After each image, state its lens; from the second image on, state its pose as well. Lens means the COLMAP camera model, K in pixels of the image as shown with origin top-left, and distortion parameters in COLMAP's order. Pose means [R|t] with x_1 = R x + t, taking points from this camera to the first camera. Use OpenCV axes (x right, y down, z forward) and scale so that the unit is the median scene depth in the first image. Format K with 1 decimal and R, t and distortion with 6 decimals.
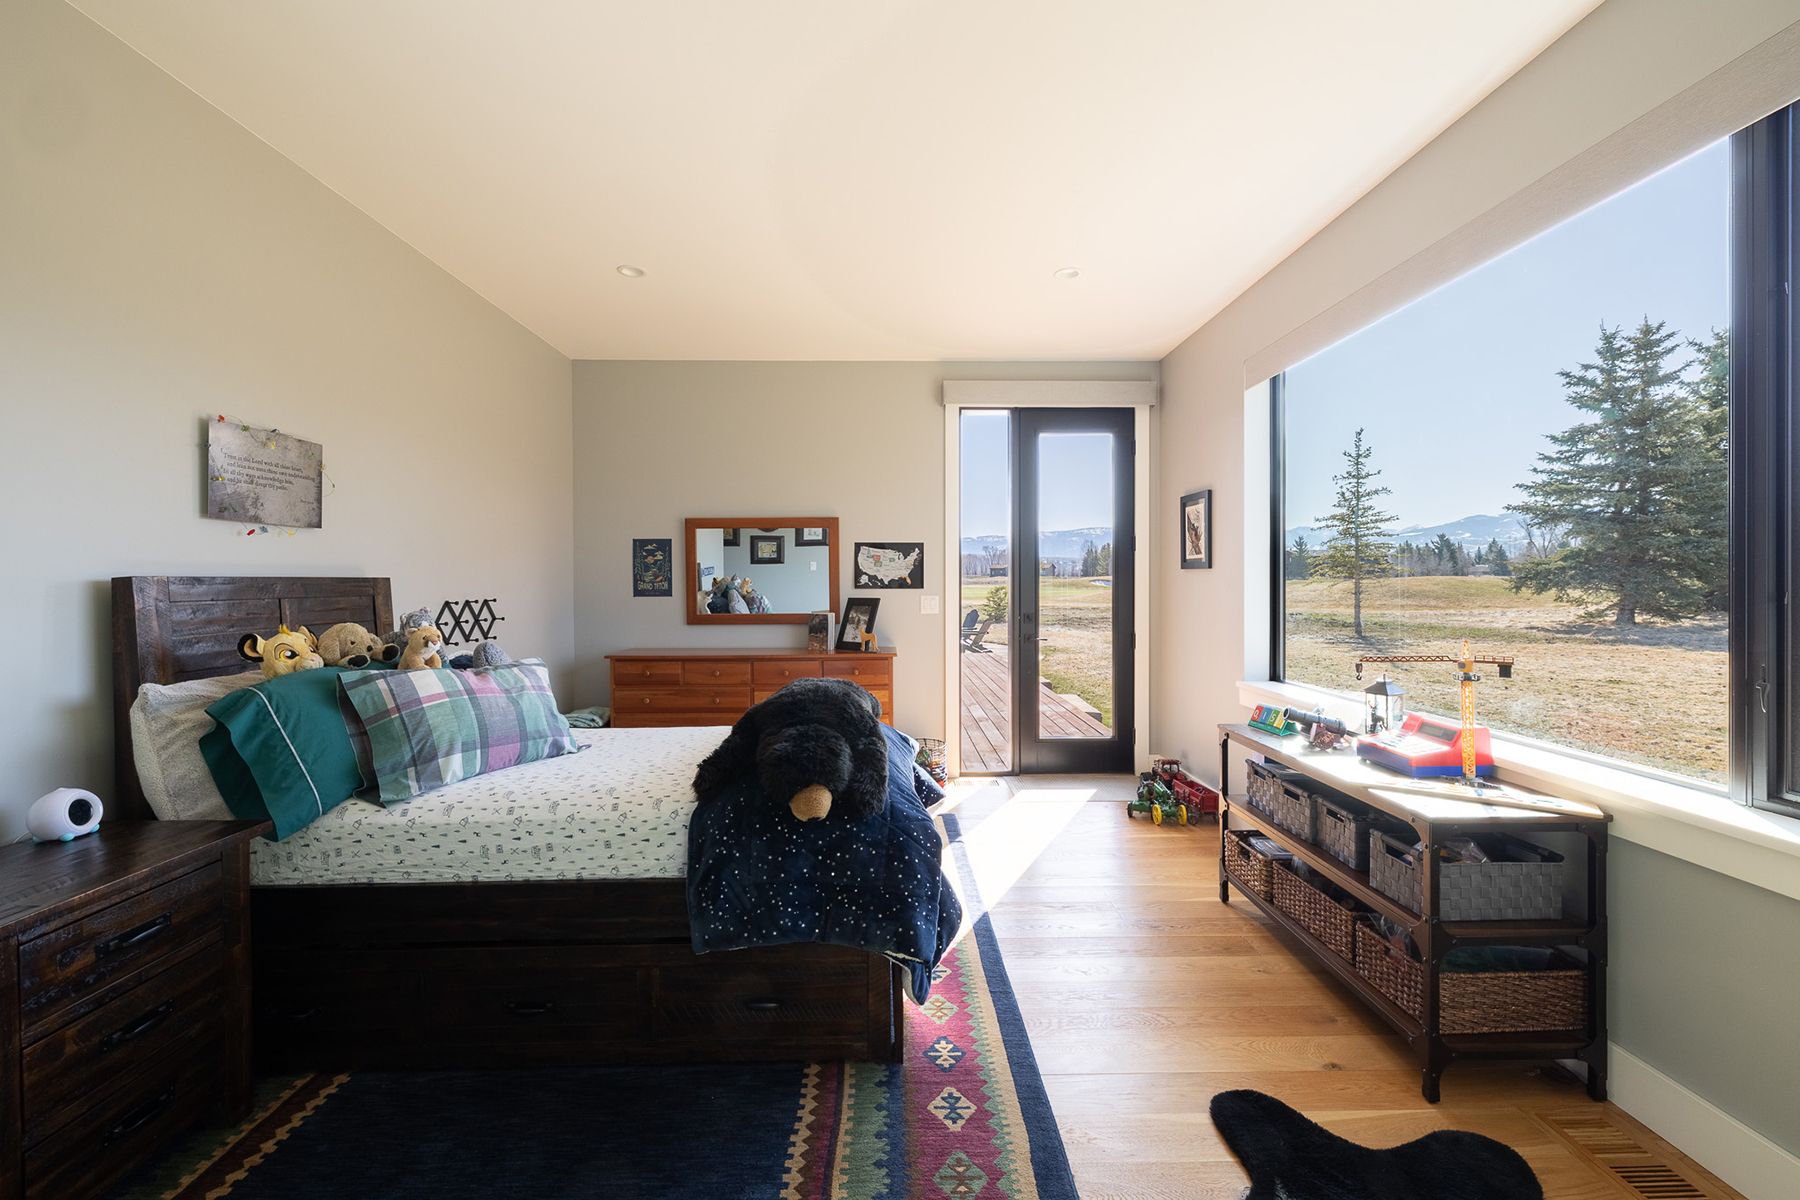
lens RADIAL K [[754.4, 0, 901.2], [0, 754.4, 592.0], [0, 0, 1]] dist [0.000589, -0.000644]
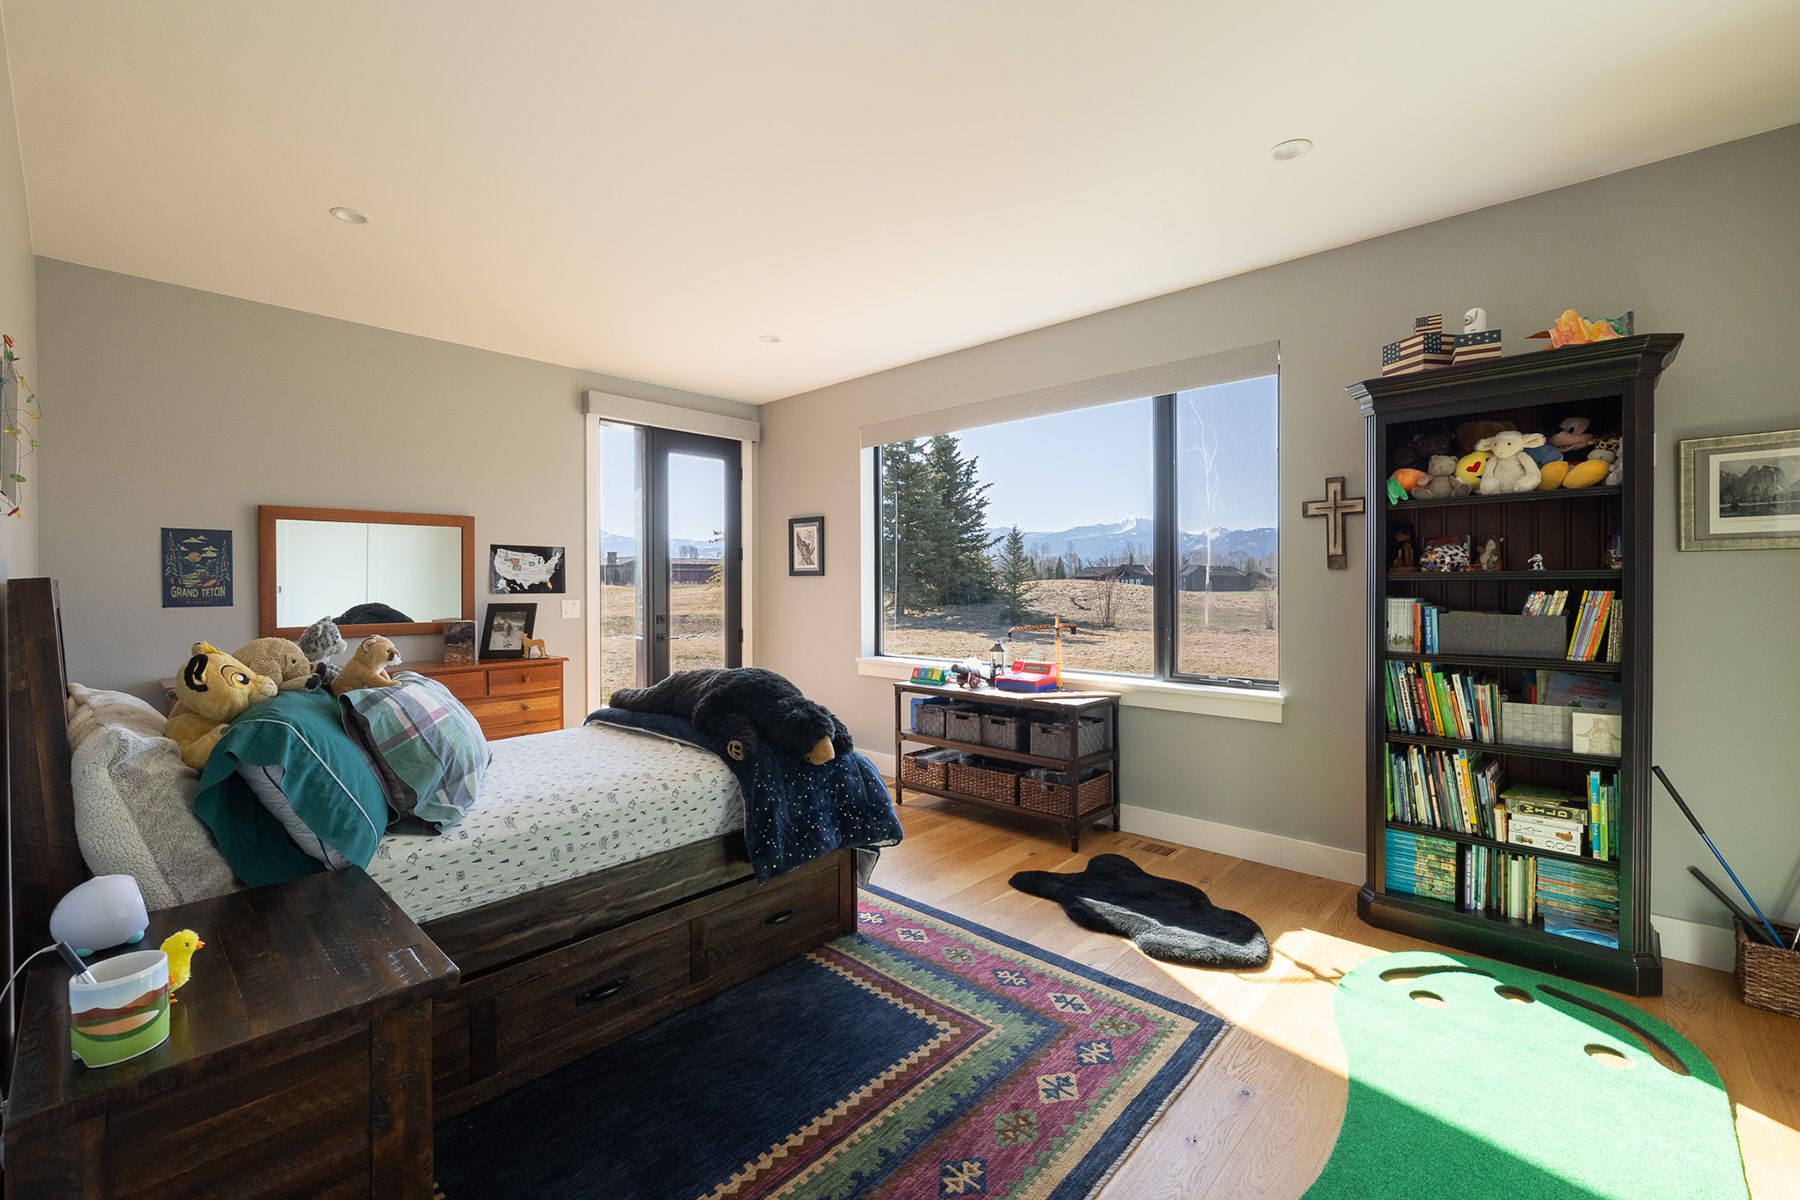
lens RADIAL K [[754.4, 0, 897.4], [0, 754.4, 592.8], [0, 0, 1]] dist [0.000589, -0.000644]
pose [[0.696067, -0.007538, 0.717938, -0.404495], [0.011758, 0.999930, -0.000901, 0.001202], [-0.717881, 0.009069, 0.696107, -0.012232]]
